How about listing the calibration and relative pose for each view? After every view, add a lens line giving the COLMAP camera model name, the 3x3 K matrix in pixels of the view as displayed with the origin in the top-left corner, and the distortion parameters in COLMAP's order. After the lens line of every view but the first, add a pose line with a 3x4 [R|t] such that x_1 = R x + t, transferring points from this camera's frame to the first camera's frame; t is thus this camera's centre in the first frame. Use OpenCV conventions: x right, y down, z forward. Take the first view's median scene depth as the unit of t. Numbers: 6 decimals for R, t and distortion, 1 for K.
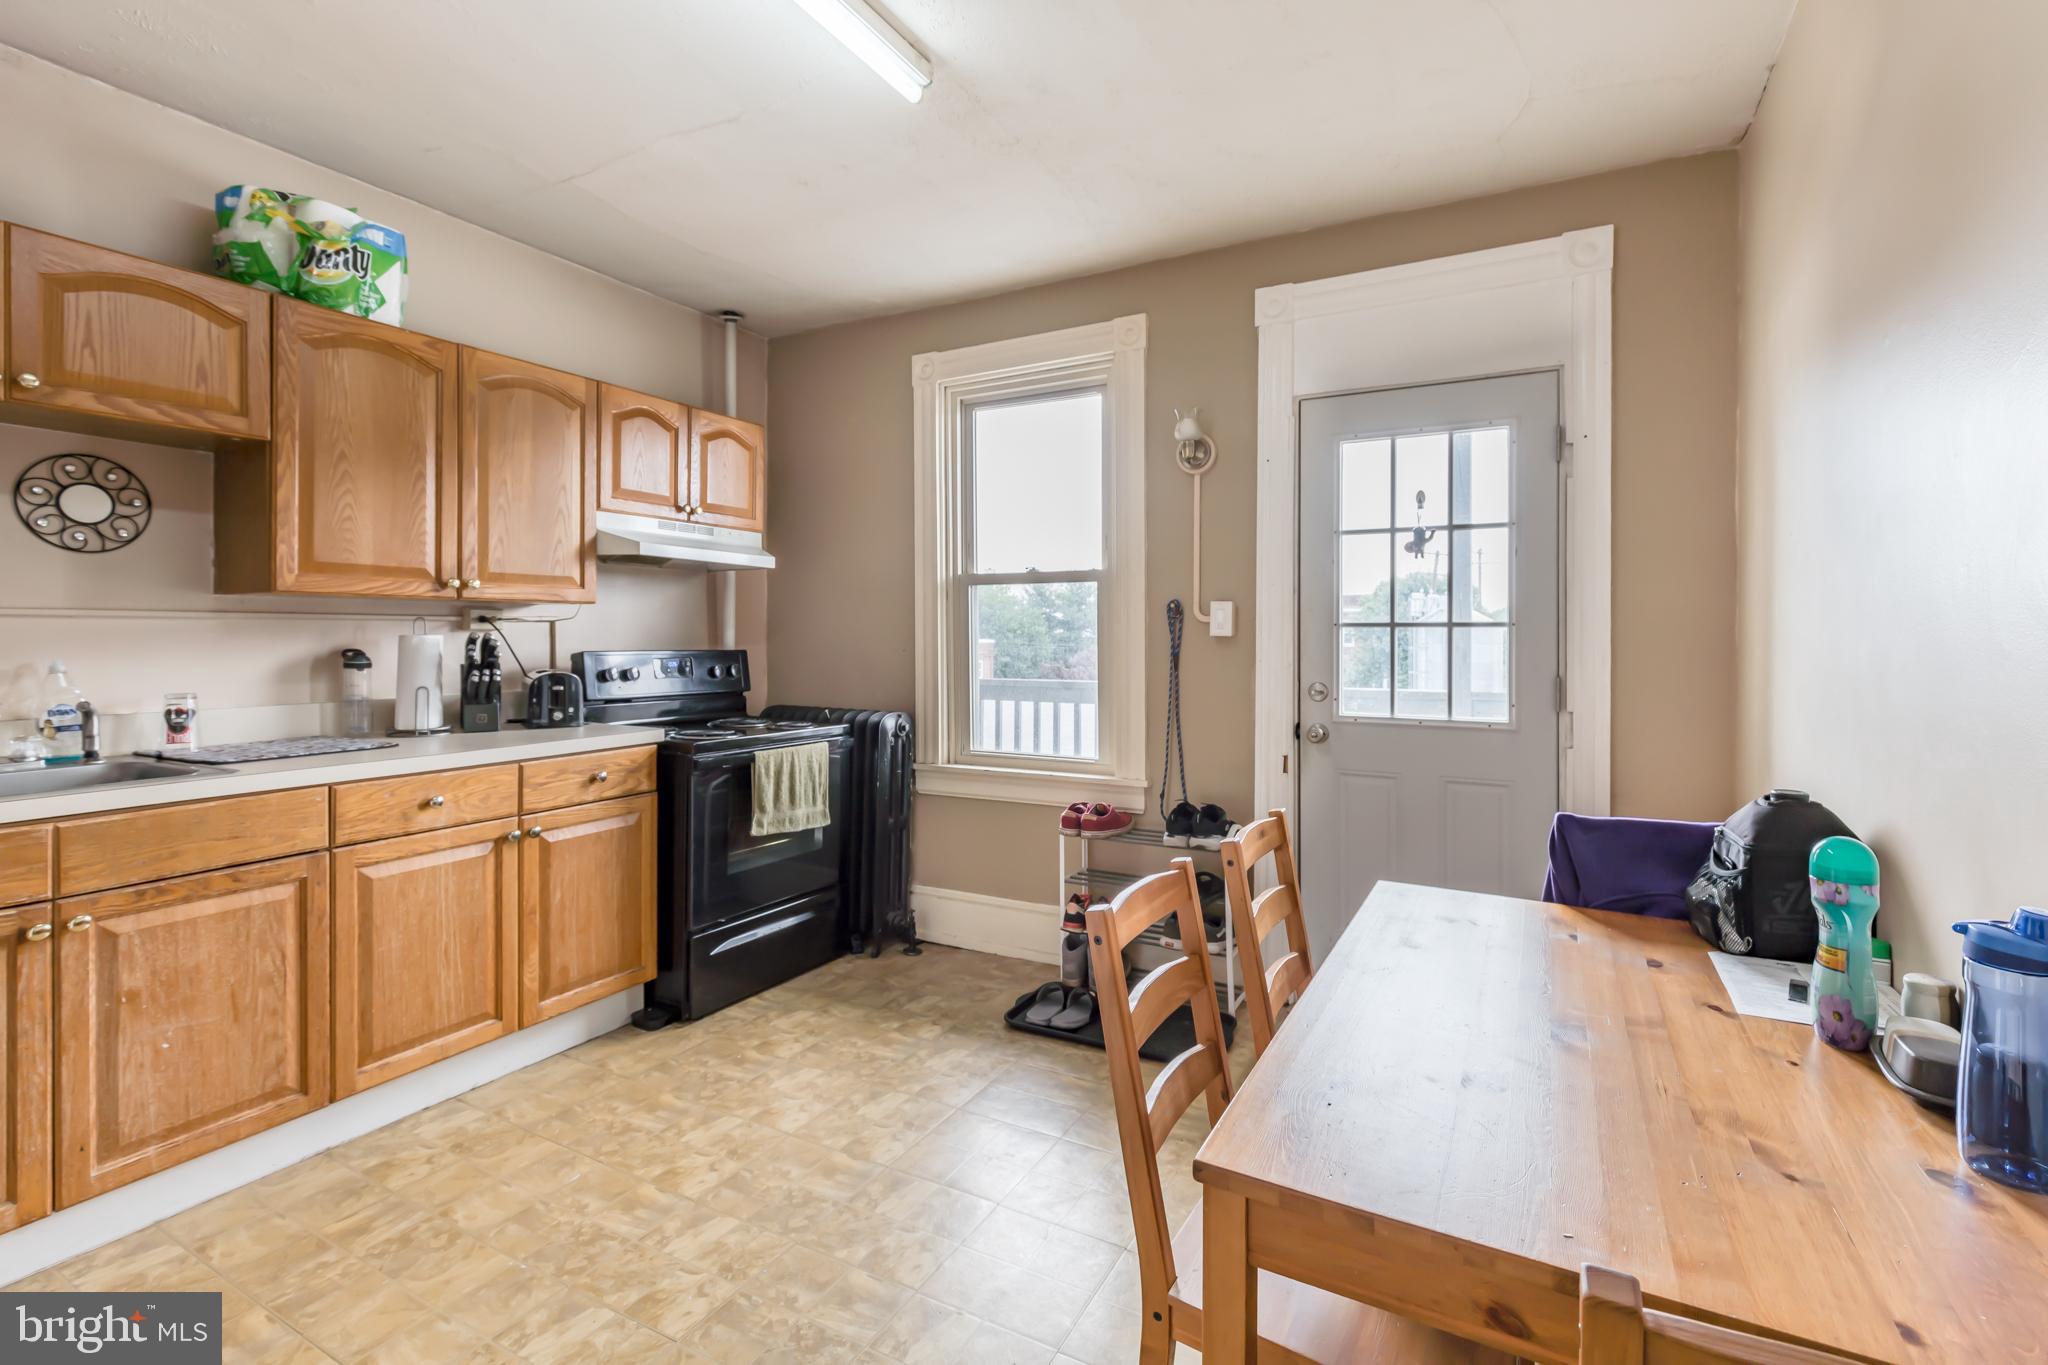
lens RADIAL K [[947.0, 0, 986.1], [0, 947.0, 638.8], [0, 0, 1]] dist [0.003547, 0.000144]
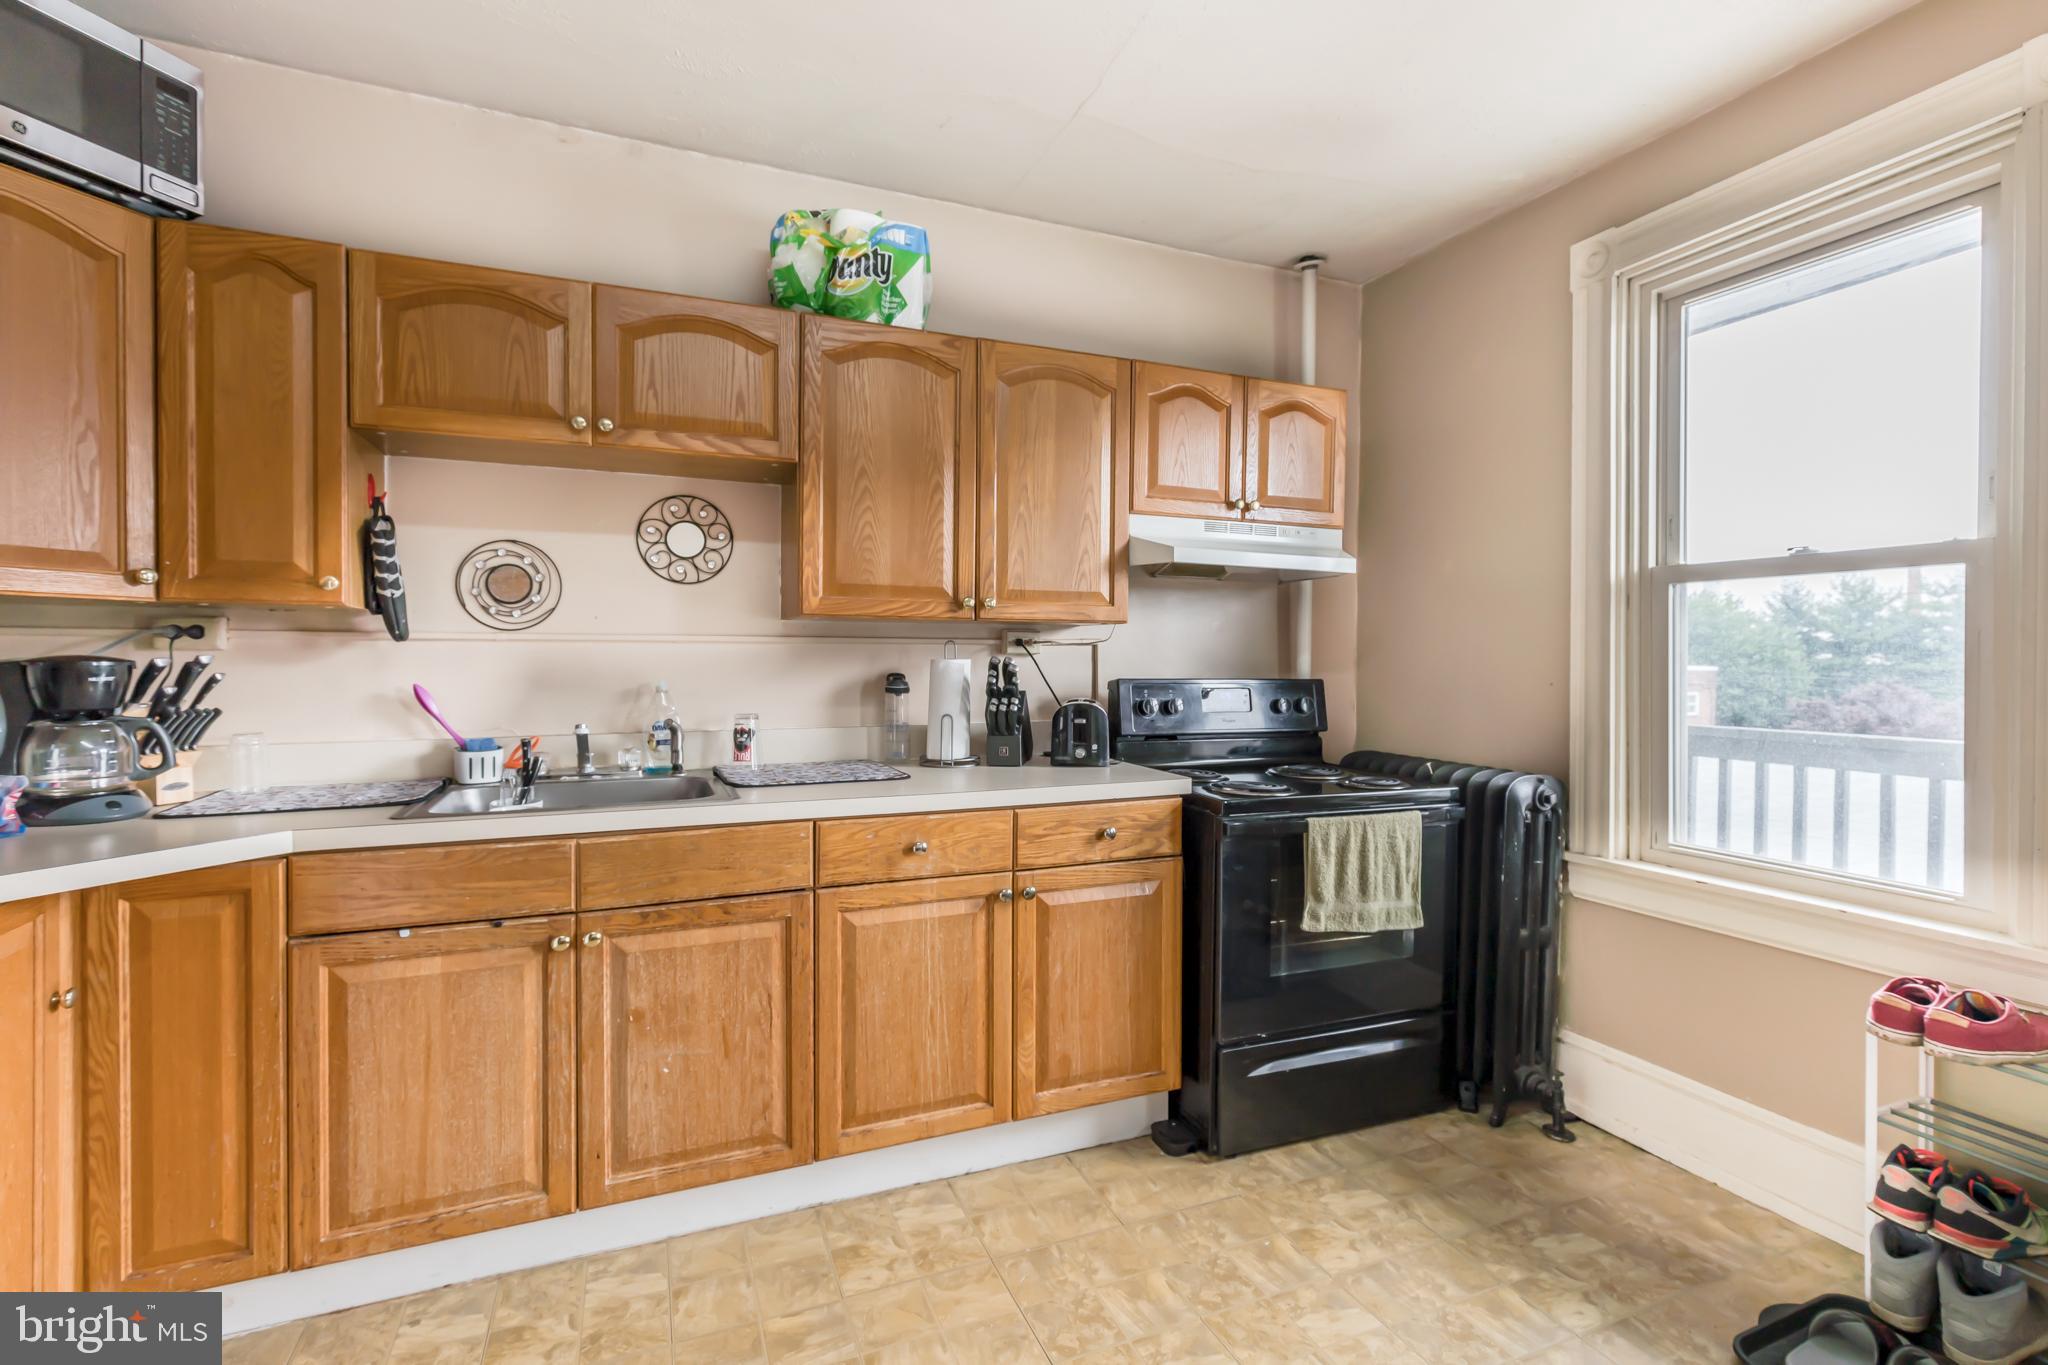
lens RADIAL K [[912.2, 0, 1017.7], [0, 912.2, 669.6], [0, 0, 1]] dist [0.004689, 0.000218]
pose [[0.799610, 0.010677, -0.600425, 0.002194], [-0.006503, 0.999937, 0.009121, -0.002607], [0.600485, -0.003389, 0.799629, 0.333679]]
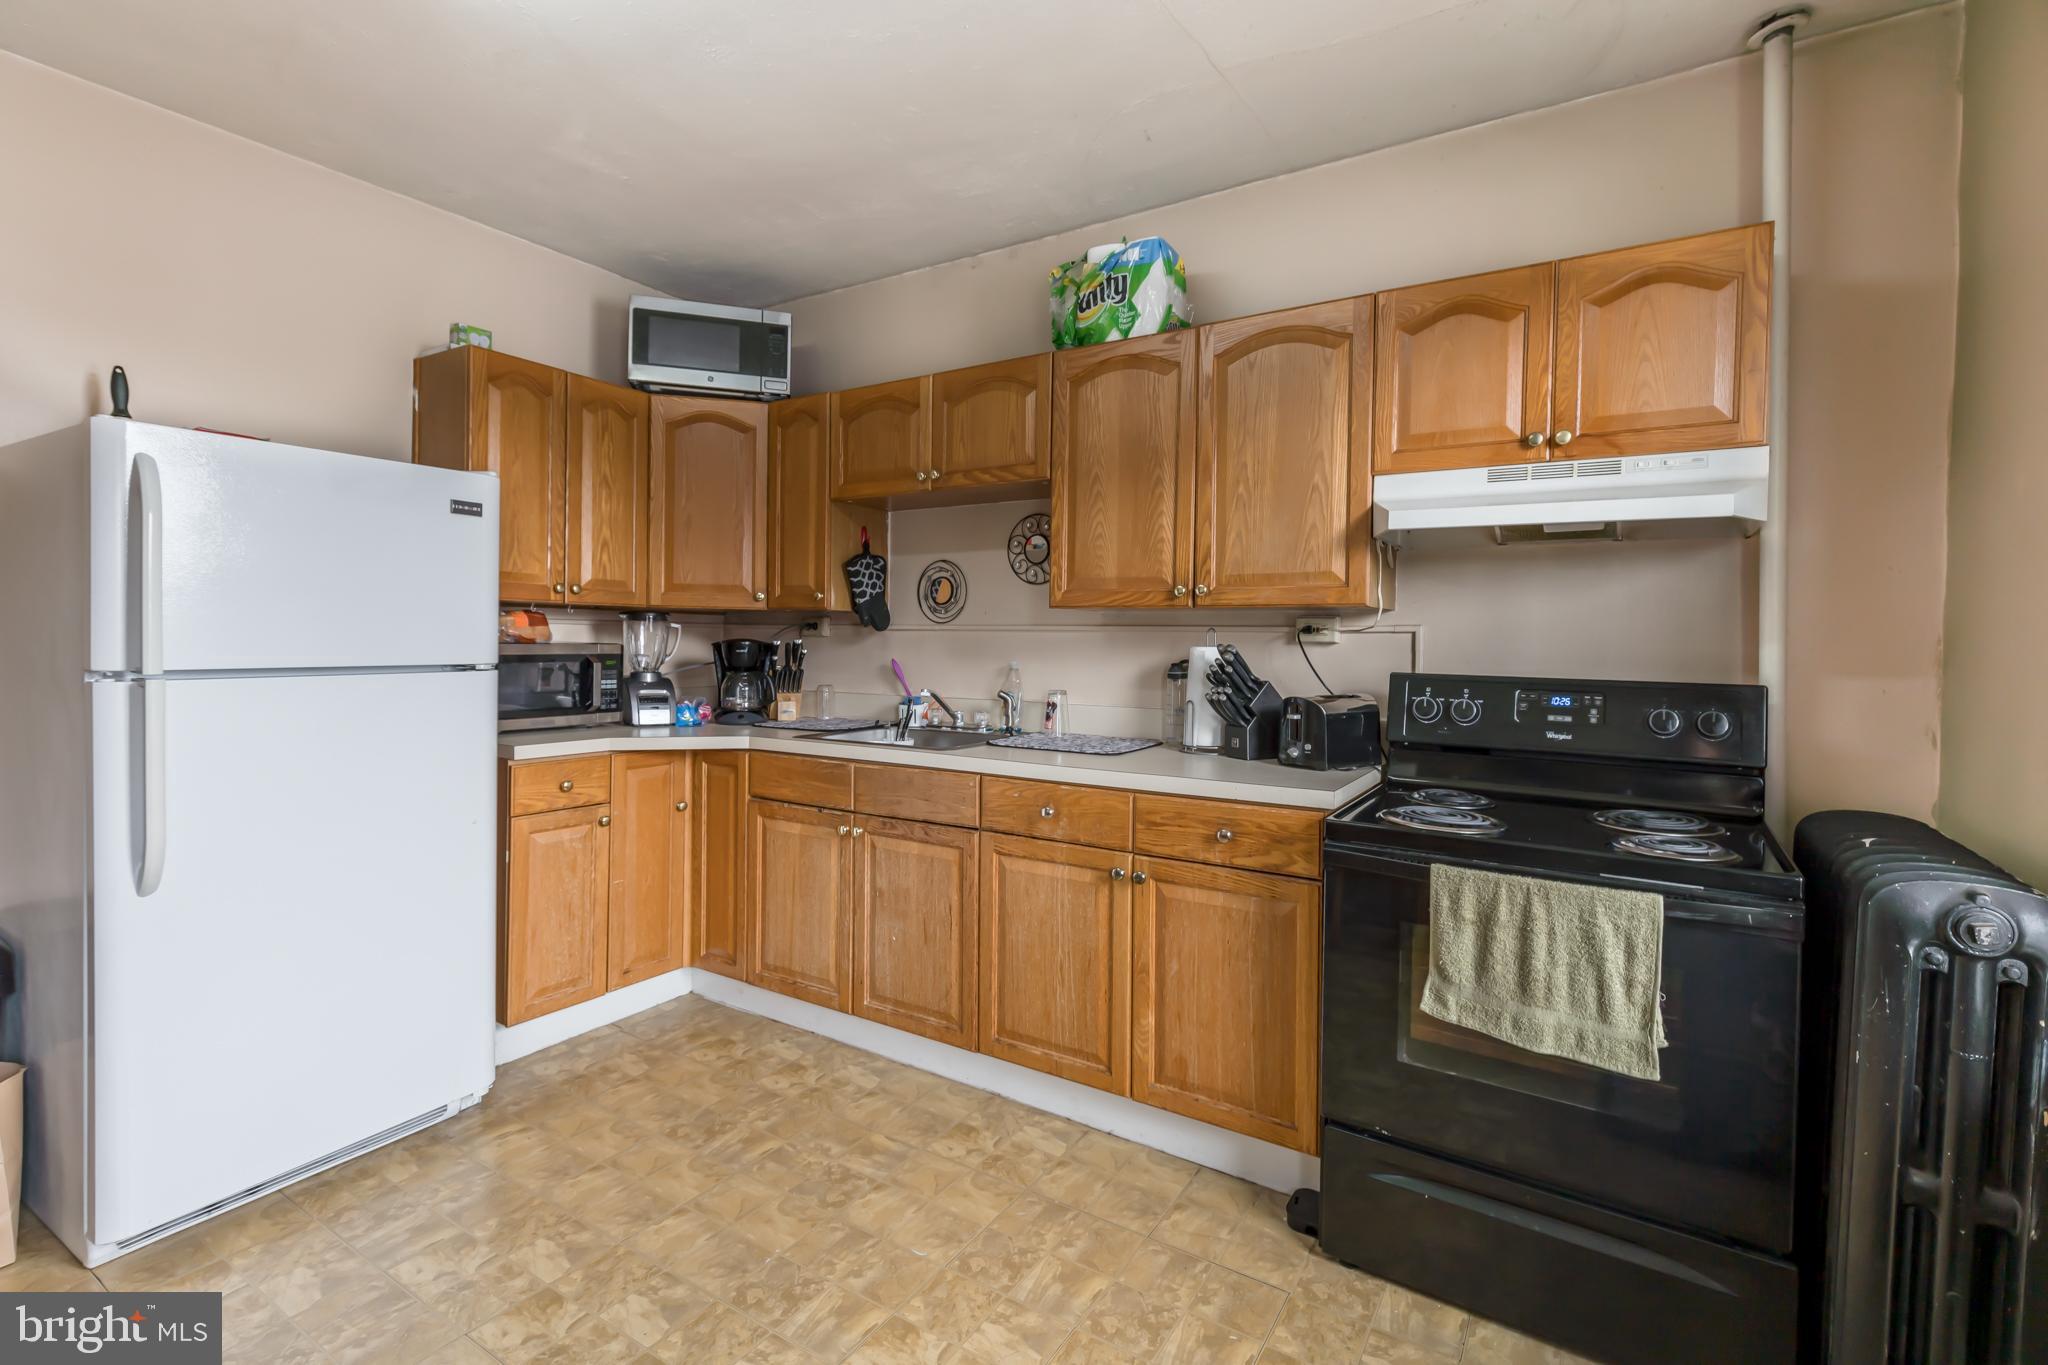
lens RADIAL K [[900.6, 0, 1023.4], [0, 900.6, 652.5], [0, 0, 1]] dist [0.002821, -0.000036]
pose [[-0.013807, 0.012234, -0.999830, 0.322935], [-0.019018, 0.999741, 0.012496, -0.006450], [0.999724, 0.019187, -0.013571, 0.876008]]
